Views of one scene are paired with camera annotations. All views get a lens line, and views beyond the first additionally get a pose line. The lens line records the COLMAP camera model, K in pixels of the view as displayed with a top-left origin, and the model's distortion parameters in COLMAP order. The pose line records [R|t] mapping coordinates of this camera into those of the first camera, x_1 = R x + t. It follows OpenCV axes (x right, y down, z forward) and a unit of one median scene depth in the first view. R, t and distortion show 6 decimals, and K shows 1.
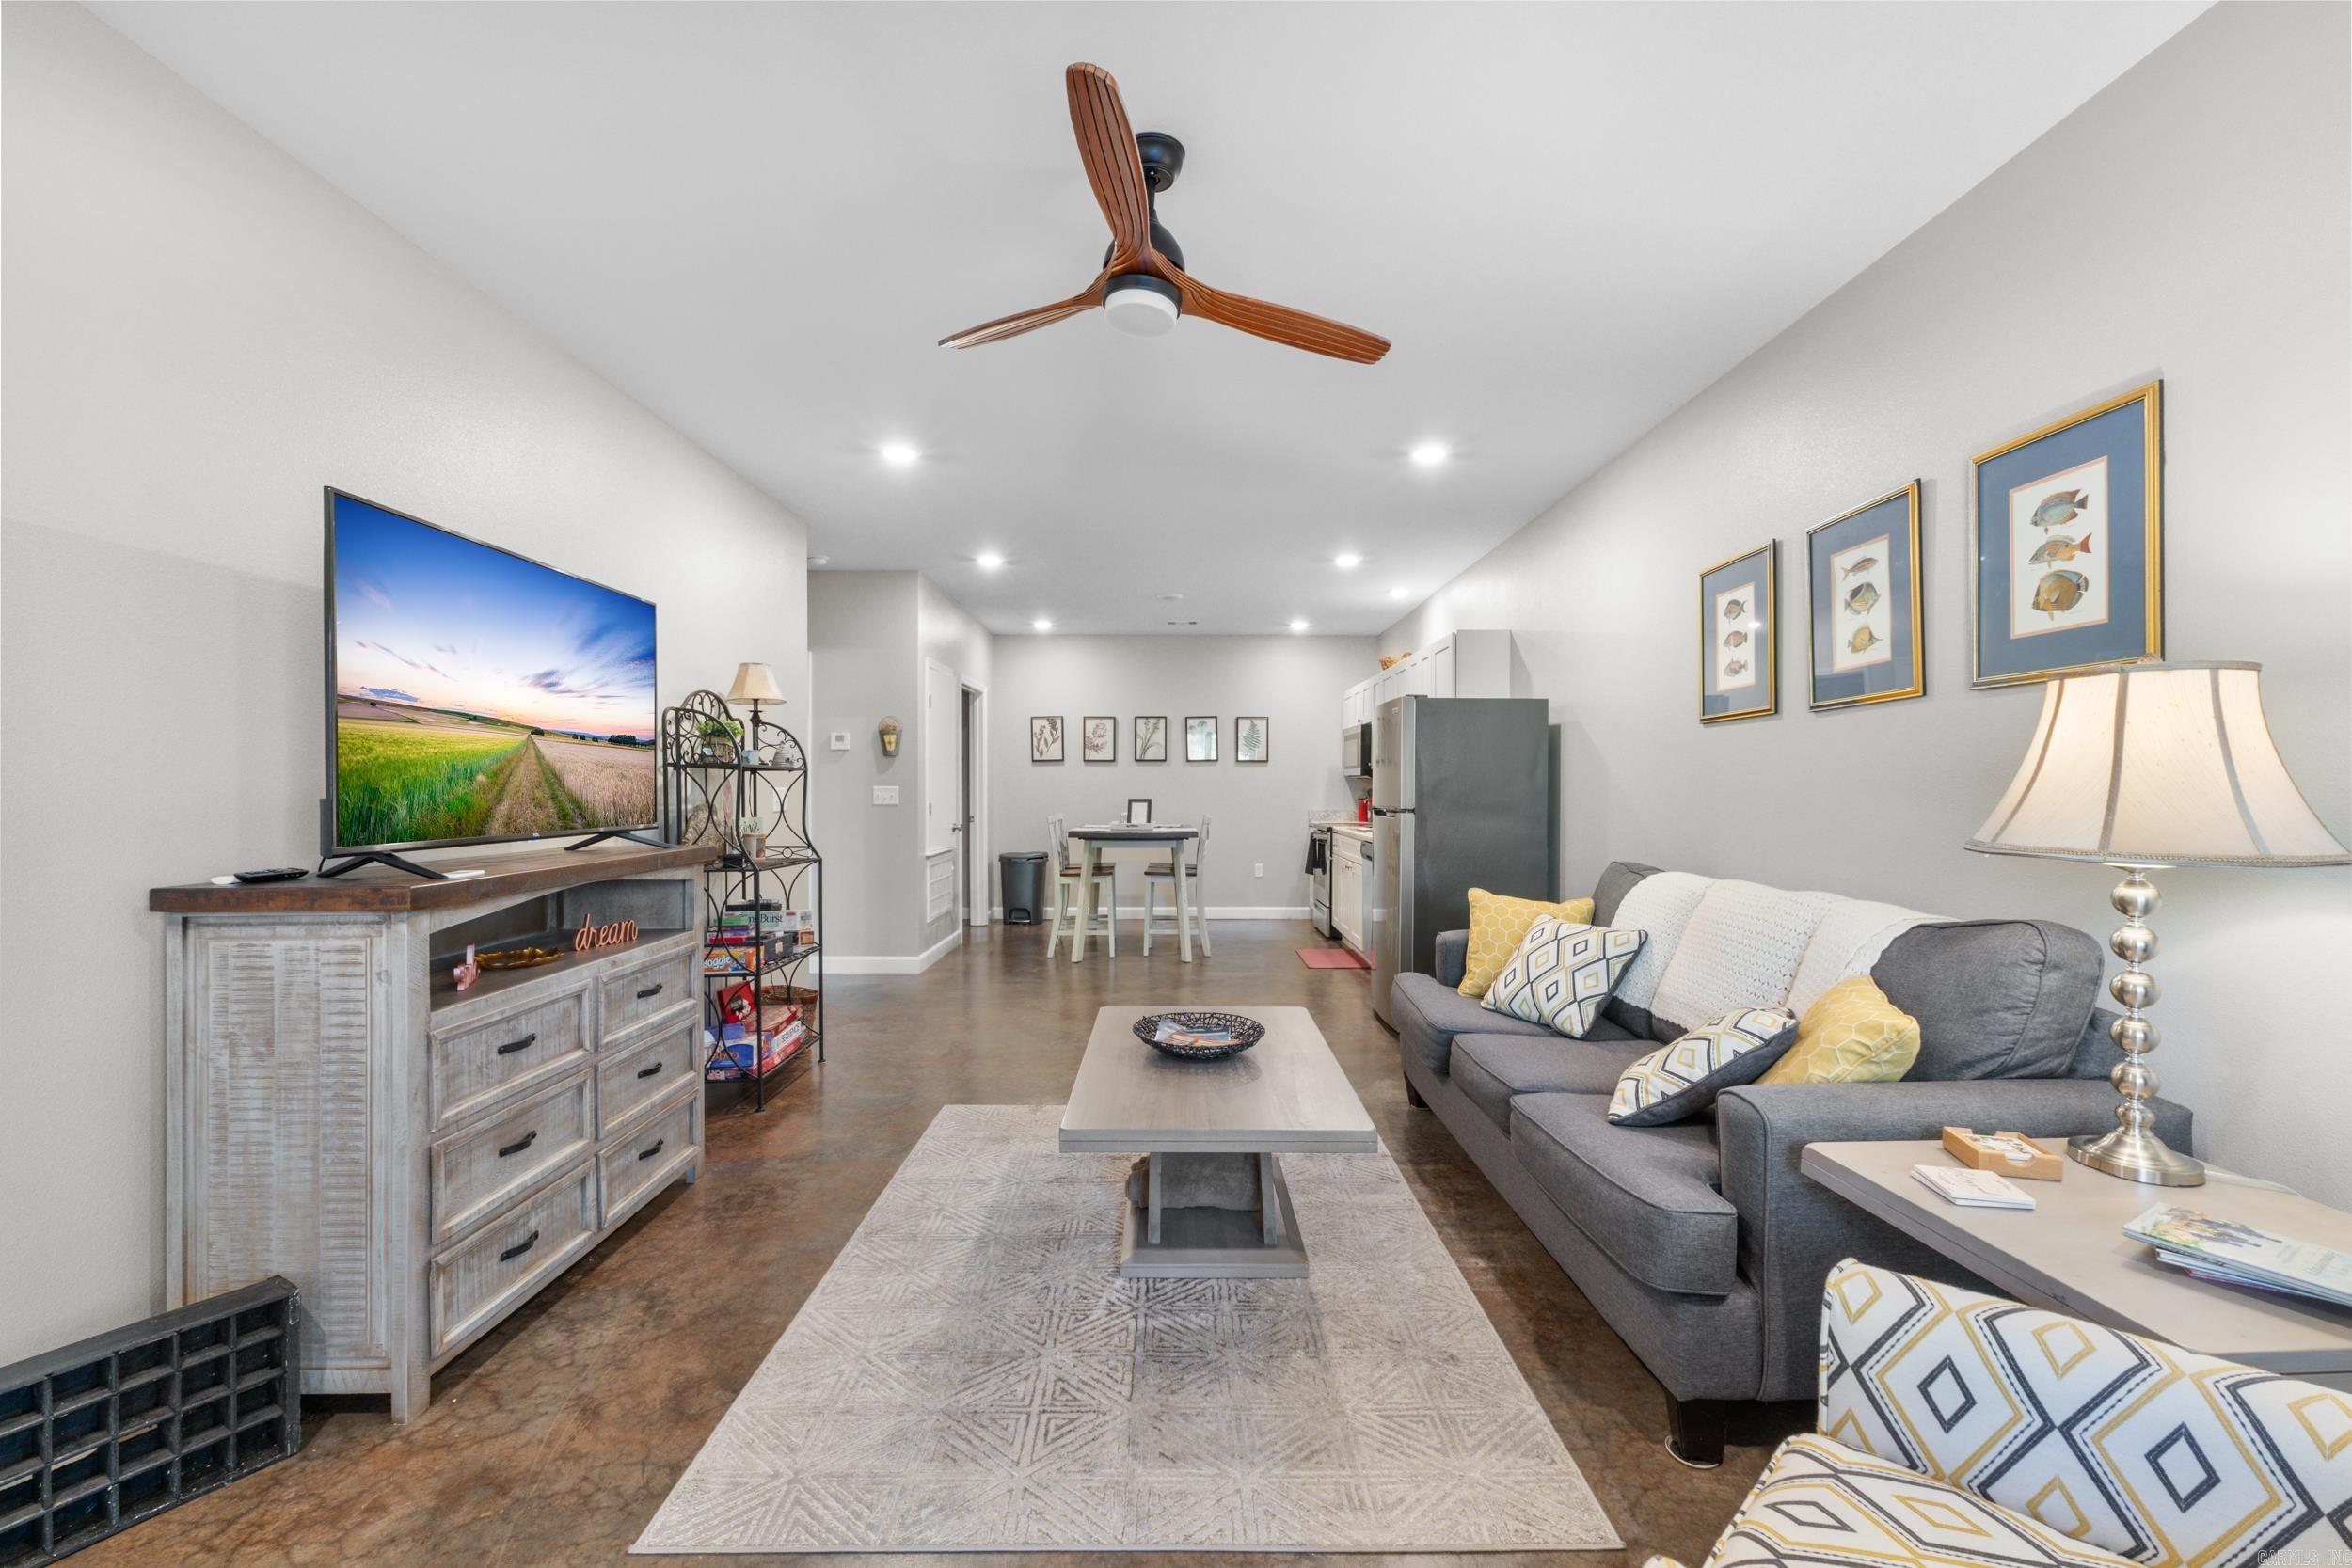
lens RADIAL K [[990.9, 0, 1176.0], [0, 990.9, 784.0], [0, 0, 1]] dist [0.003098, 0.000697]
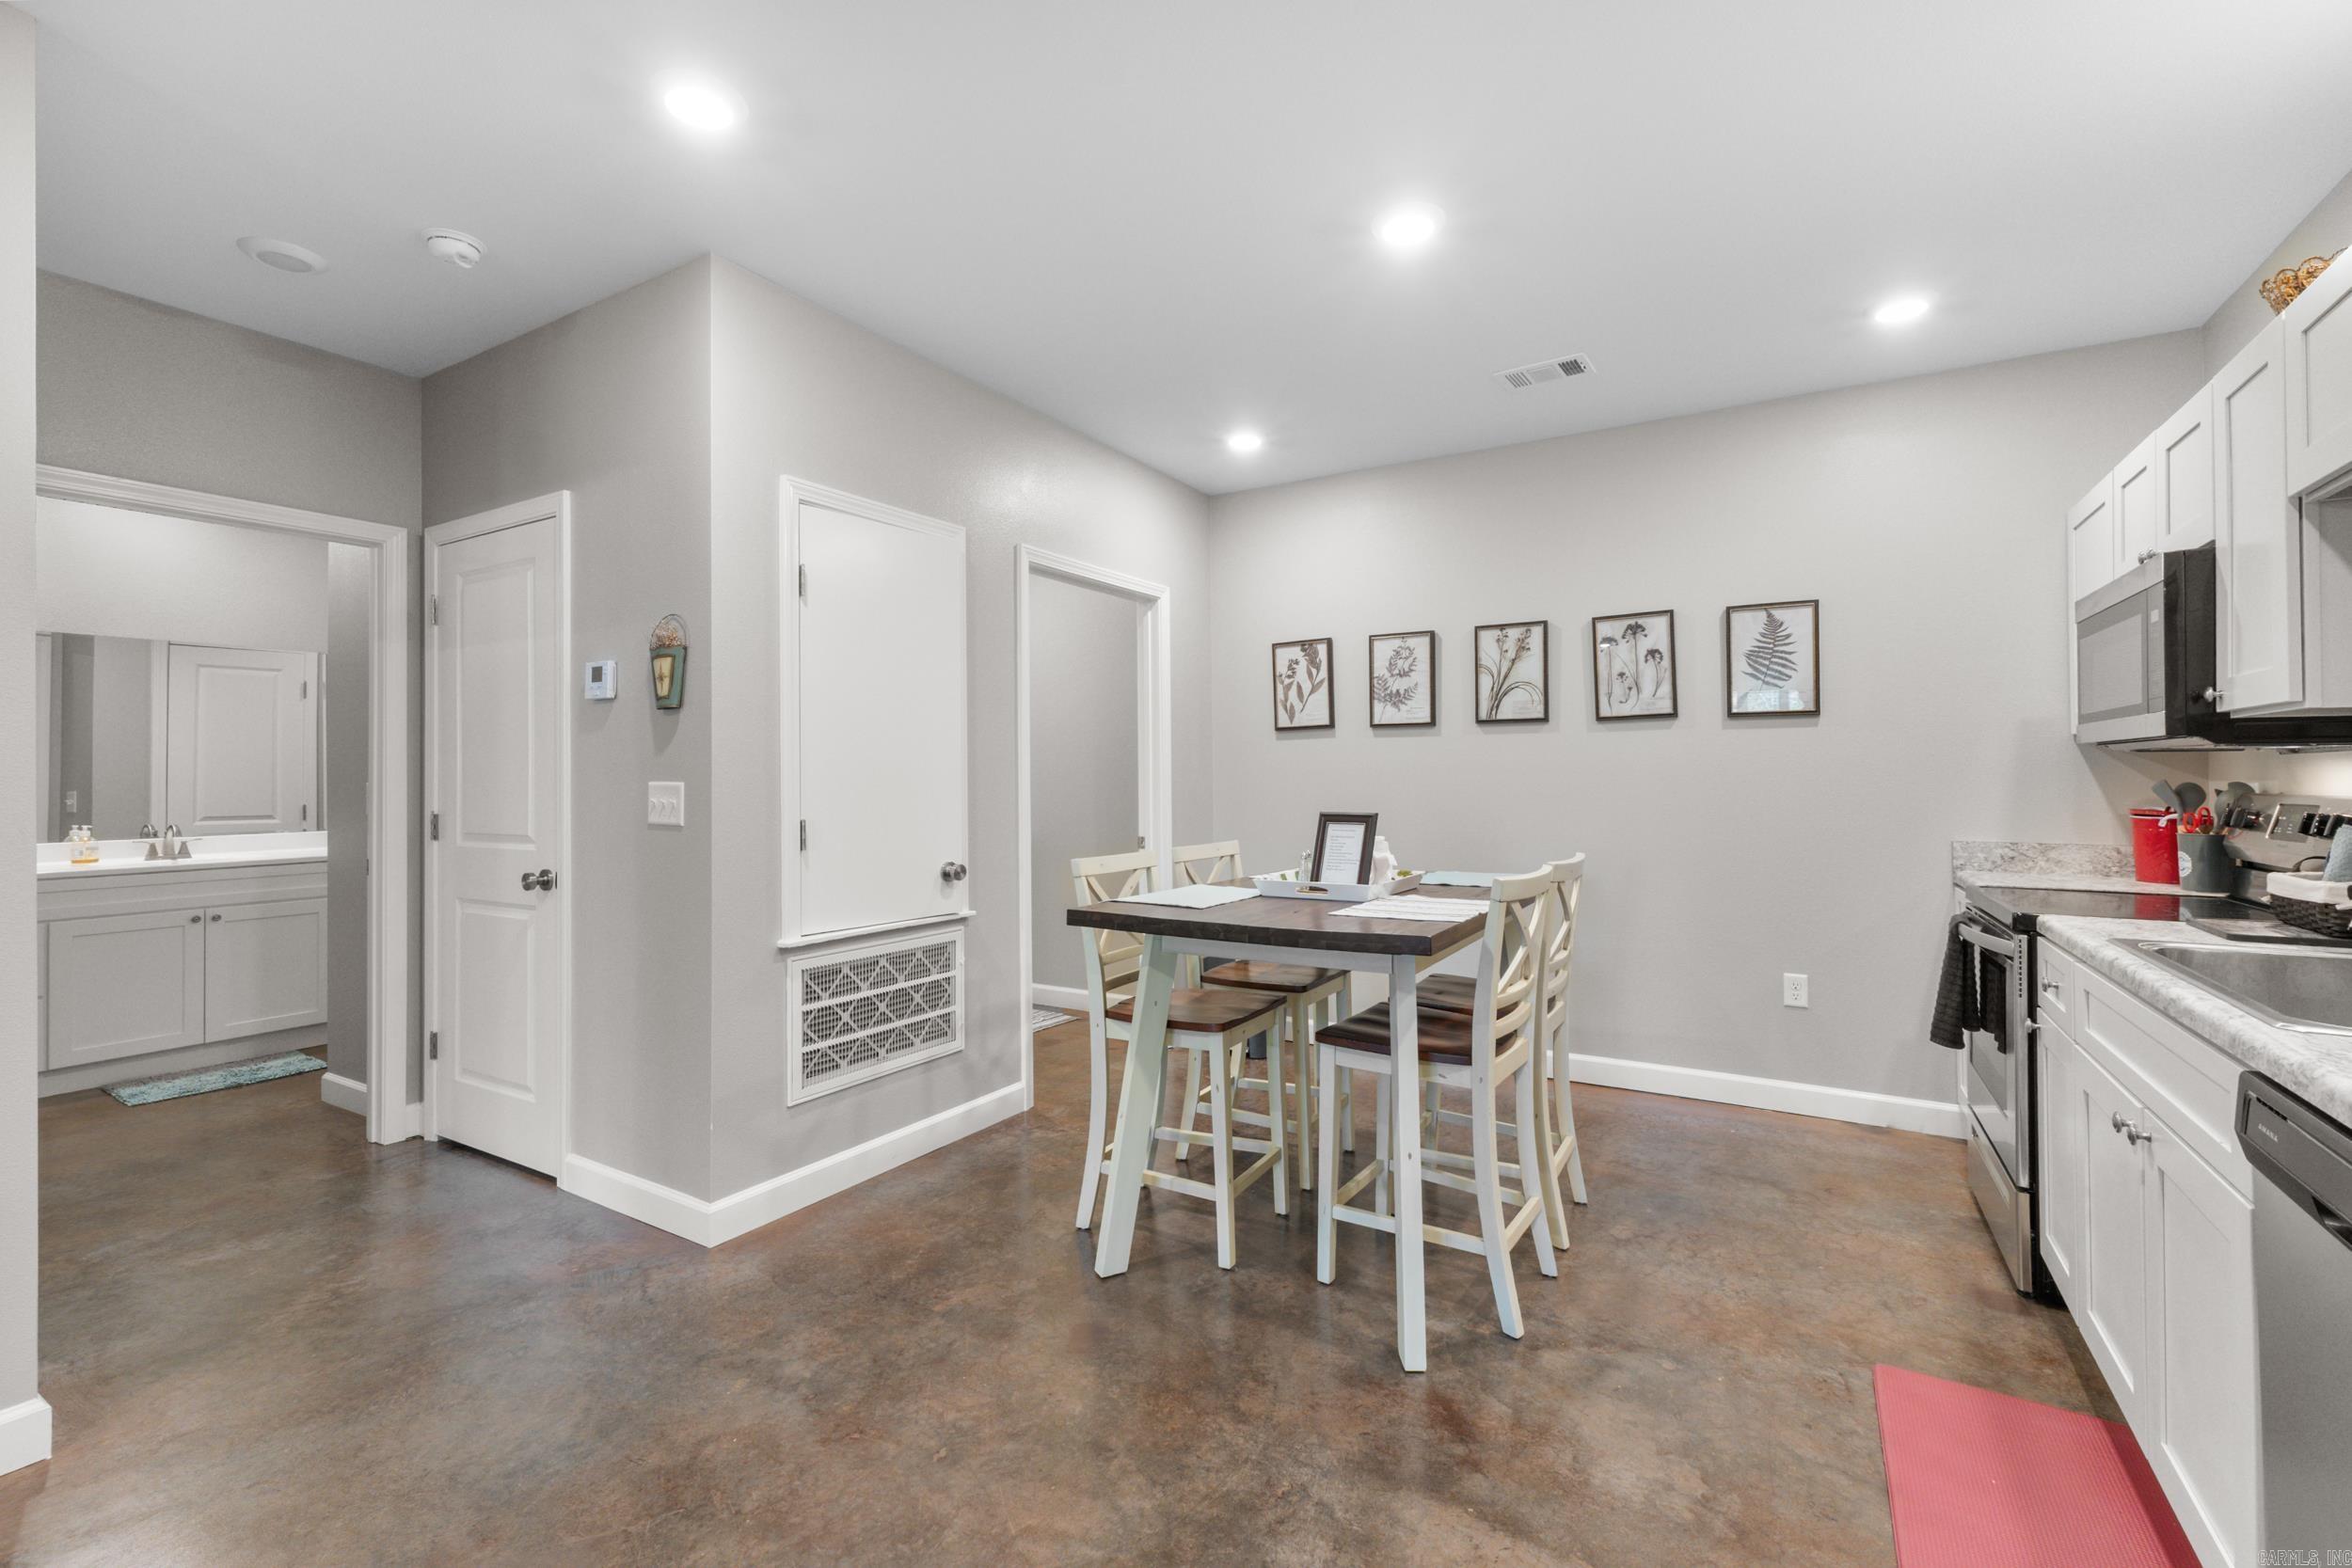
lens RADIAL K [[1001.6, 0, 1188.9], [0, 1001.6, 763.1], [0, 0, 1]] dist [0.002219, 0.000390]
pose [[0.857896, -0.011926, -0.513684, 0.241196], [0.005596, 0.999888, -0.013869, 0.003197], [0.513792, 0.009024, 0.857867, 1.552584]]
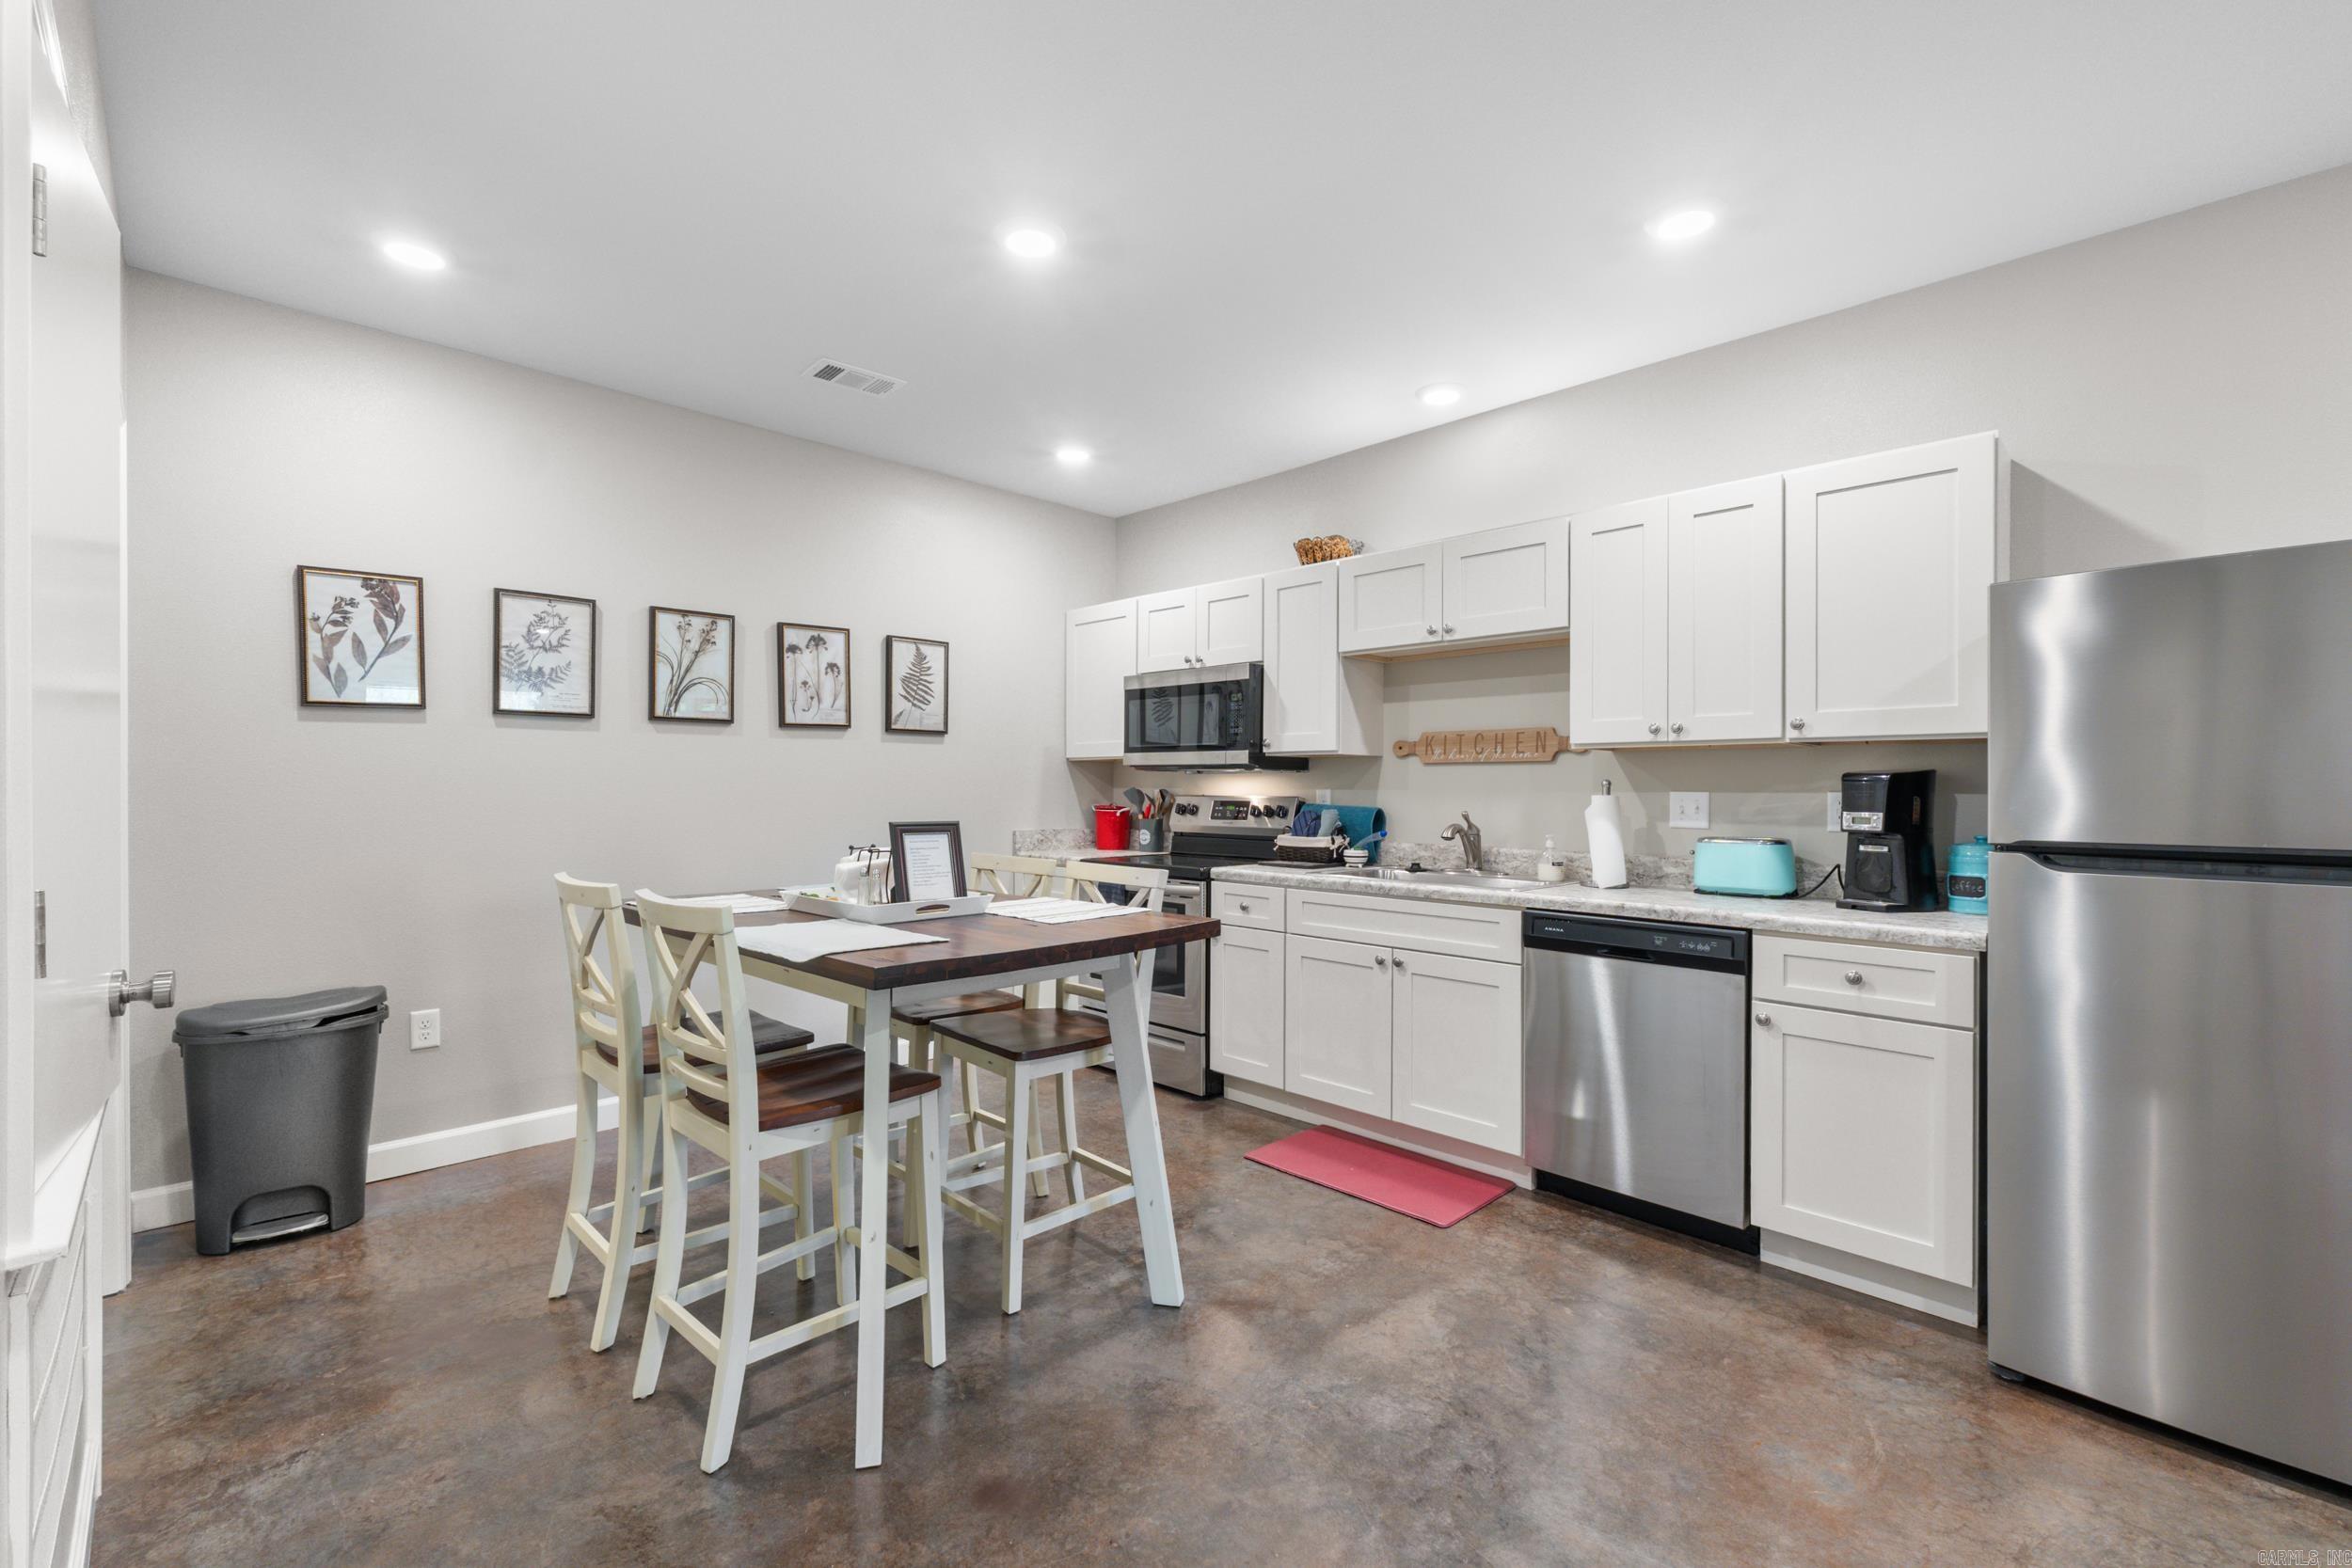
lens RADIAL K [[990.9, 0, 1176.0], [0, 990.9, 784.0], [0, 0, 1]] dist [0.003098, 0.000697]
pose [[0.711266, 0.002586, 0.702918, -0.496038], [-0.005012, 0.999986, 0.001392, 0.002777], [-0.702905, -0.004513, 0.711269, 1.670158]]
